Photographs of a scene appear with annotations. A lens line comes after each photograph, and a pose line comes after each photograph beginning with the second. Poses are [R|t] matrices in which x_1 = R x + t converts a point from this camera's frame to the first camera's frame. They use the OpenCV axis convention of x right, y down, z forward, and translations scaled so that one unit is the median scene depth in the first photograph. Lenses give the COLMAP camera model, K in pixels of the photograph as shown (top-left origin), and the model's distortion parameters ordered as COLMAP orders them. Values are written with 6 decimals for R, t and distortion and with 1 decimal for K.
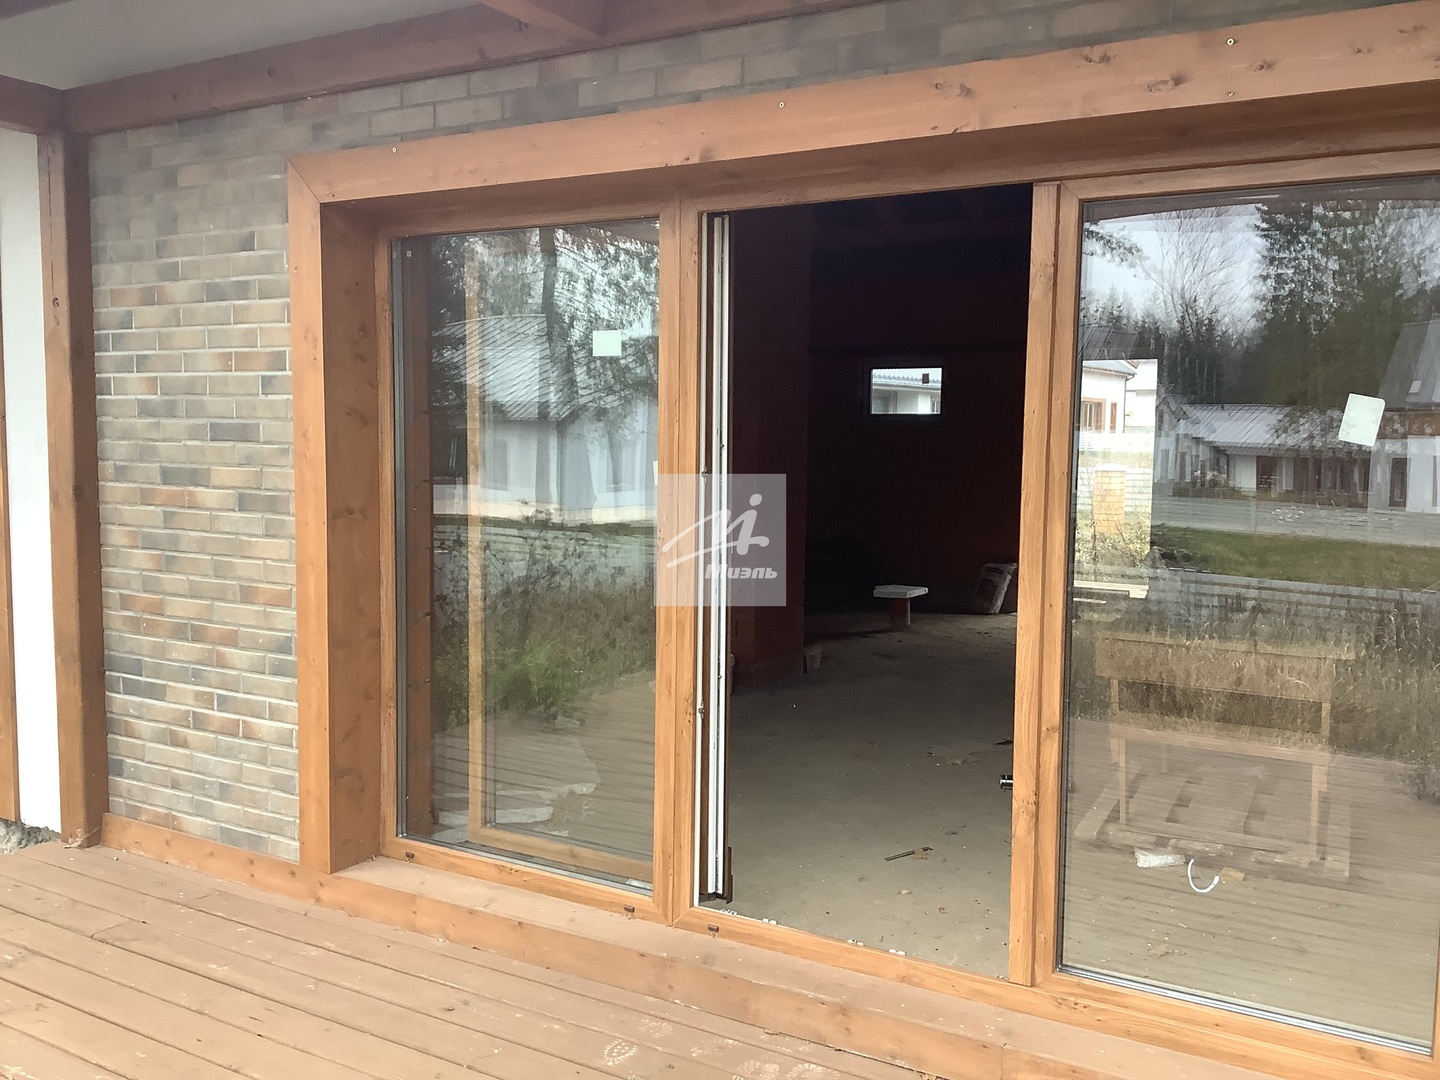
lens RADIAL K [[1309.7, 0, 713.7], [0, 1309.7, 534.4], [0, 0, 1]] dist [0.098506, -0.232451]
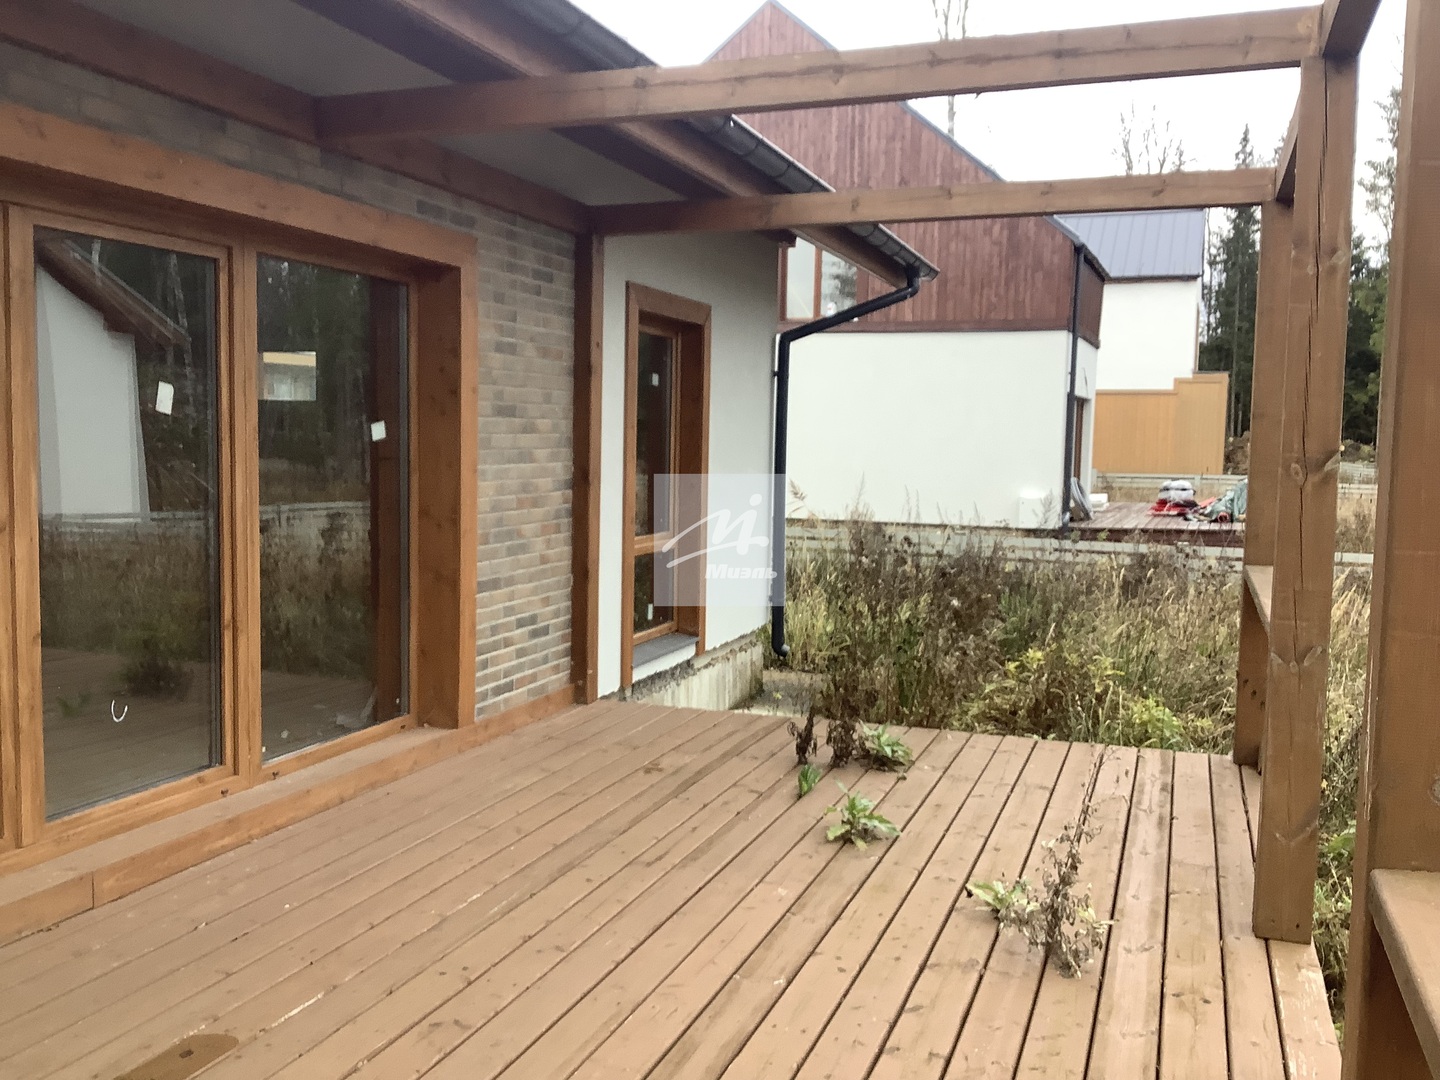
lens RADIAL K [[1309.7, 0, 713.7], [0, 1309.7, 534.4], [0, 0, 1]] dist [0.098506, -0.232451]
pose [[-0.204331, -0.087360, 0.974996, -0.838461], [0.063145, 0.992759, 0.102185, -0.029665], [-0.976863, 0.082445, -0.197336, 0.451662]]
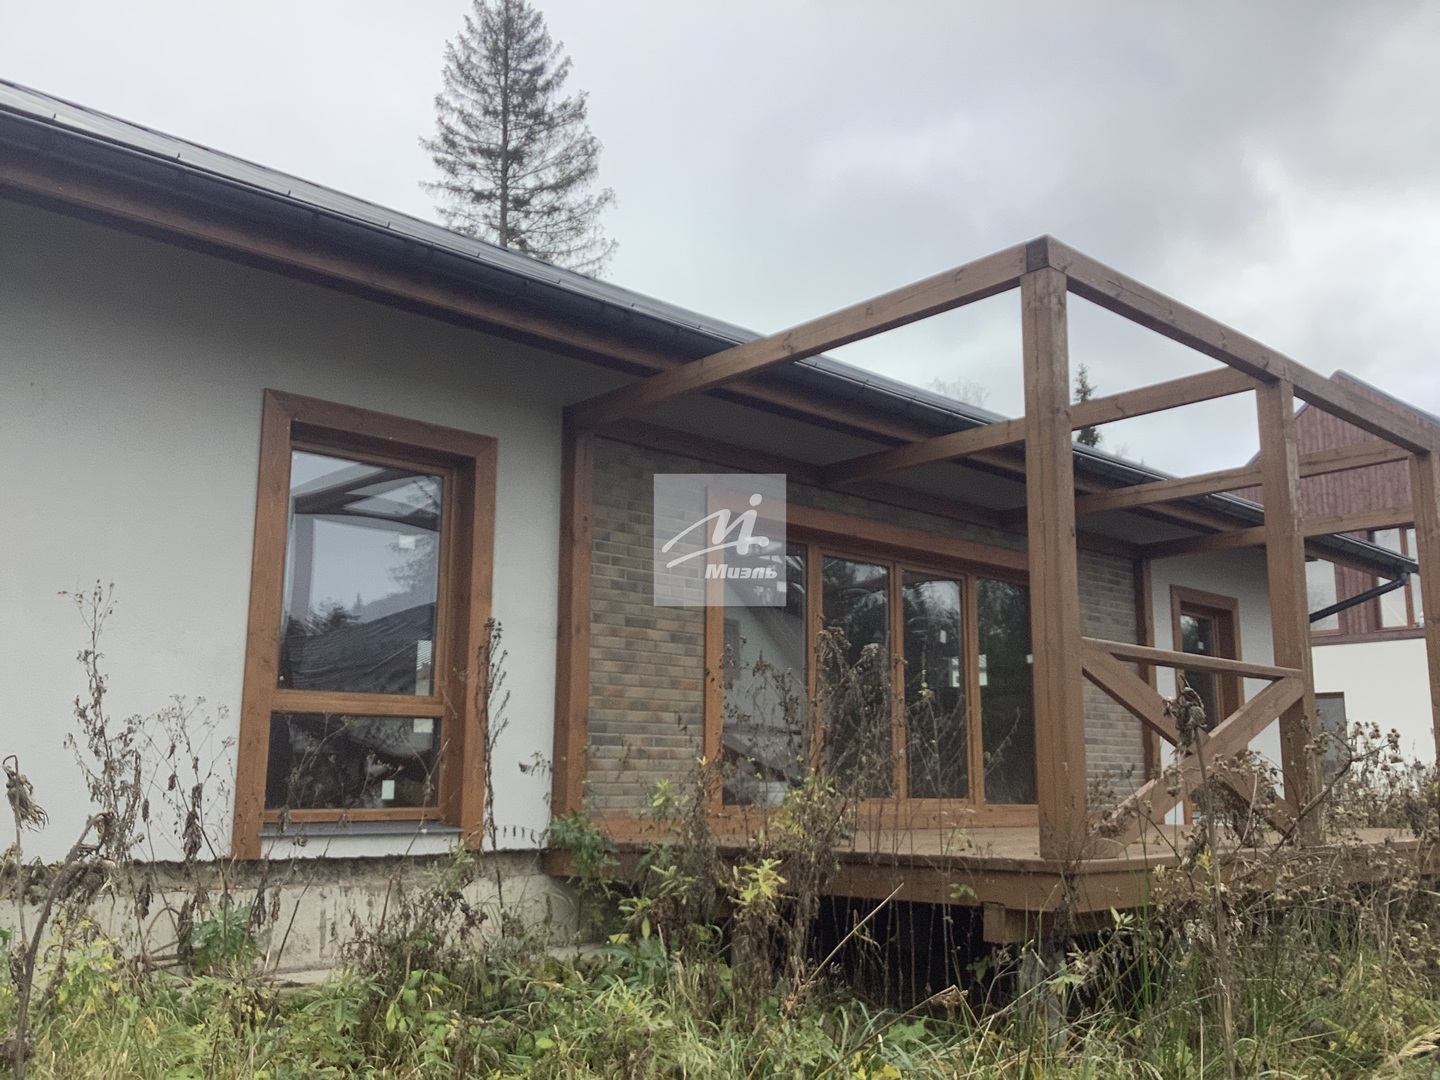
lens RADIAL K [[1309.7, 0, 713.7], [0, 1309.7, 534.4], [0, 0, 1]] dist [0.098506, -0.232451]
pose [[0.269303, 0.173934, 0.947219, -2.302558], [0.077431, 0.976461, -0.201318, 0.232484], [-0.959938, 0.127559, 0.249496, 0.426859]]
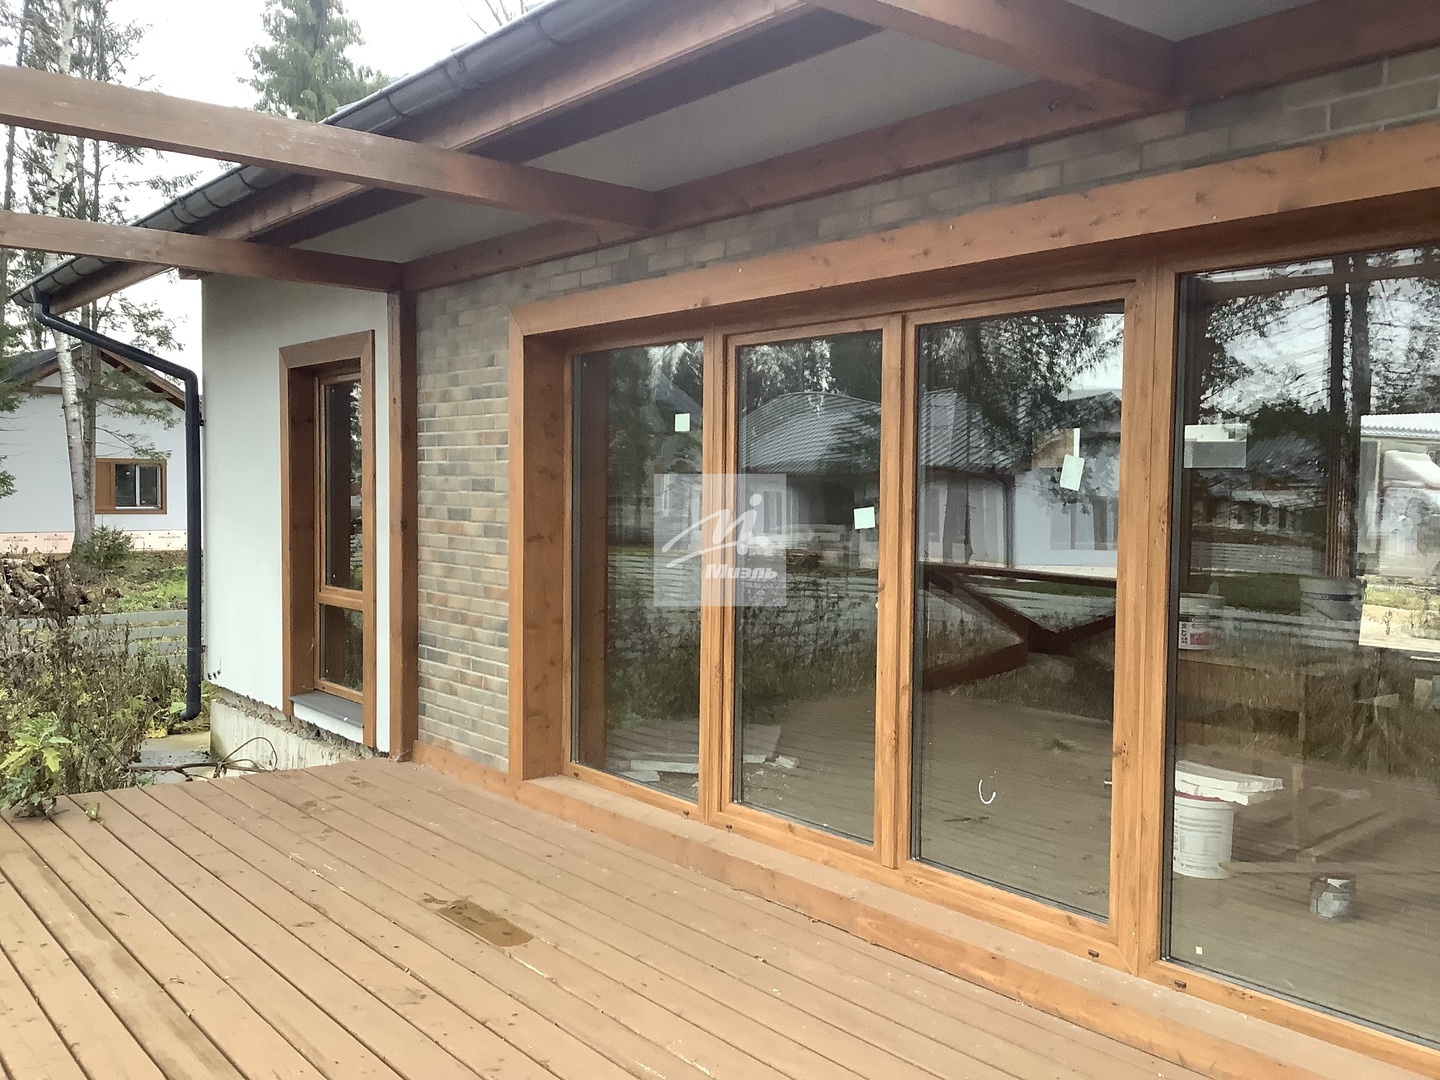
lens RADIAL K [[1309.7, 0, 713.7], [0, 1309.7, 534.4], [0, 0, 1]] dist [0.098506, -0.232451]
pose [[0.936437, 0.012898, -0.350600, 0.420223], [-0.028937, 0.998759, -0.040546, 0.033288], [0.349641, 0.048114, 0.935647, -0.319404]]
